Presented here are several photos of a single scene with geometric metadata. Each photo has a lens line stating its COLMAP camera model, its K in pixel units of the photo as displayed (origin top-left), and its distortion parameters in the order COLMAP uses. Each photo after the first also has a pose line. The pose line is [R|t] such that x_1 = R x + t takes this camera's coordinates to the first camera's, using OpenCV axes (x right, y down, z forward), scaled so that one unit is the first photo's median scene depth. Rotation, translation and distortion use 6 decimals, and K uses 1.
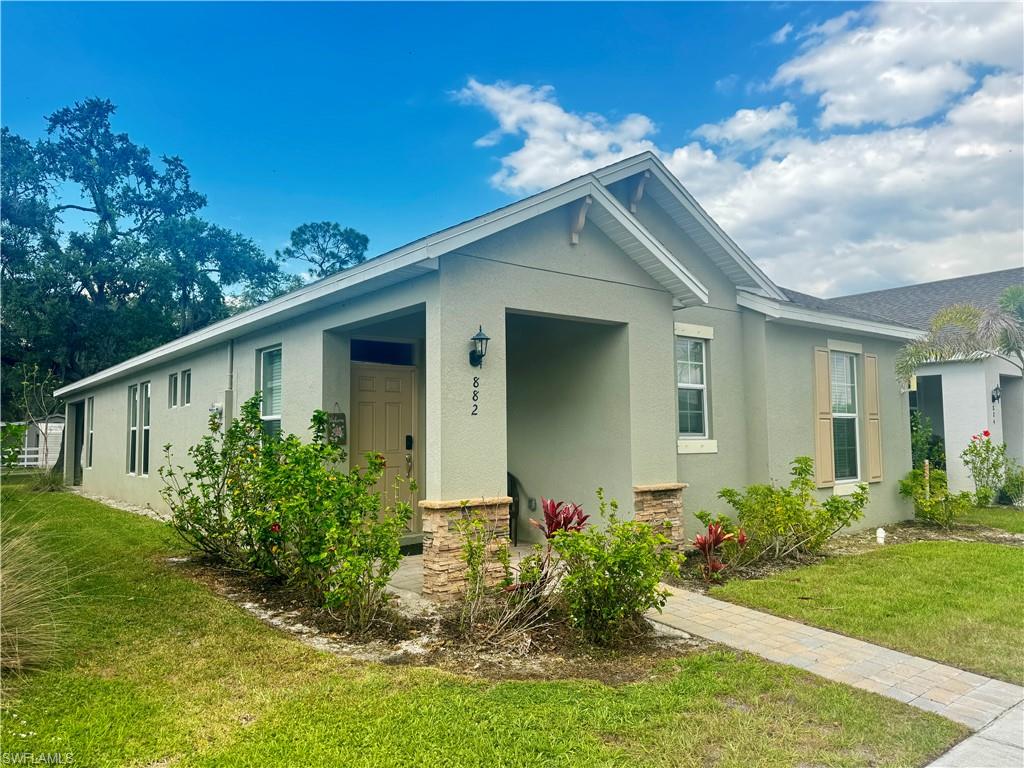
lens RADIAL K [[720.3, 0, 512.8], [0, 720.3, 388.0], [0, 0, 1]] dist [0.120642, 0.000233]
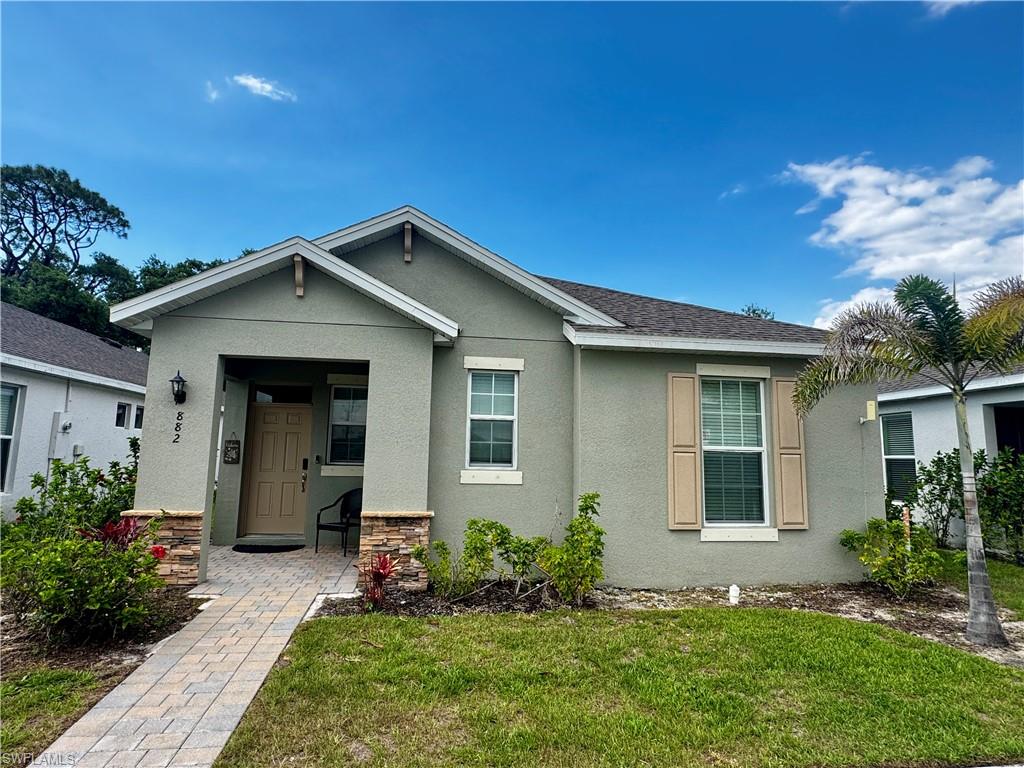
lens RADIAL K [[558.6, 0, 506.3], [0, 558.6, 383.4], [0, 0, 1]] dist [-0.004666, 0.000571]
pose [[0.855732, -0.040664, -0.515818, 0.730094], [0.006218, 0.997643, -0.068333, 0.003746], [0.517381, 0.055268, 0.853968, 0.366816]]
